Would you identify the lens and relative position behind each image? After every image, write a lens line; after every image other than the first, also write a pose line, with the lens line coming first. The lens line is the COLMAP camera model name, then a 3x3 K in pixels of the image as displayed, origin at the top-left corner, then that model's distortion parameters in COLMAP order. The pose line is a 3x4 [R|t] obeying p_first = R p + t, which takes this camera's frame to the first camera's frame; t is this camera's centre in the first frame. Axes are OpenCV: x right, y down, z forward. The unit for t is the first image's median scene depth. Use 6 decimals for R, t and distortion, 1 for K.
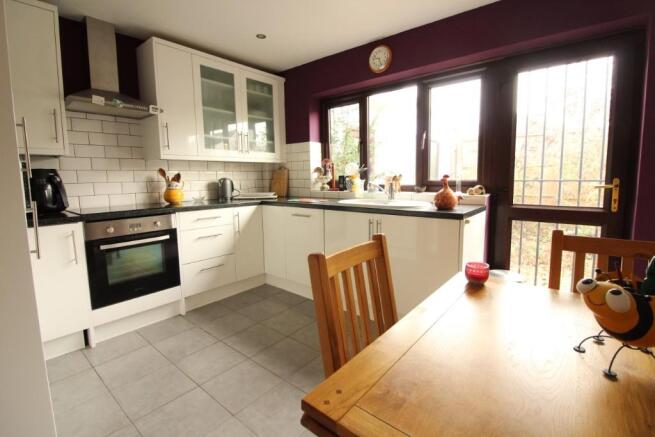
lens RADIAL K [[304.4, 0, 330.8], [0, 304.4, 216.6], [0, 0, 1]] dist [-0.014063, -0.005719]
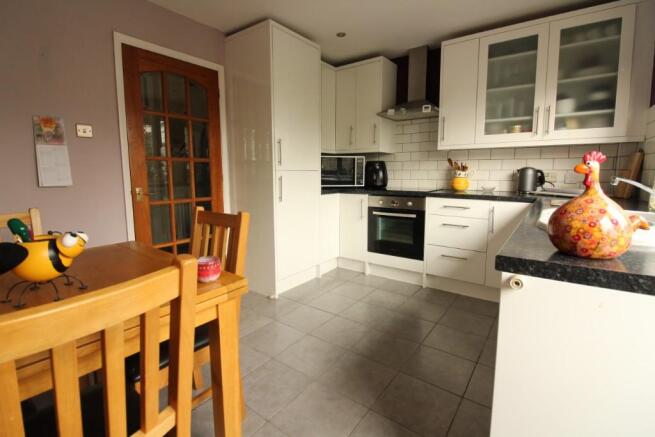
lens RADIAL K [[304.4, 0, 330.5], [0, 304.4, 215.6], [0, 0, 1]] dist [-0.014063, -0.005719]
pose [[0.037271, 0.150900, -0.987846, 0.557760], [-0.128989, 0.980990, 0.144986, -0.057730], [0.990945, 0.122017, 0.056027, 0.534089]]
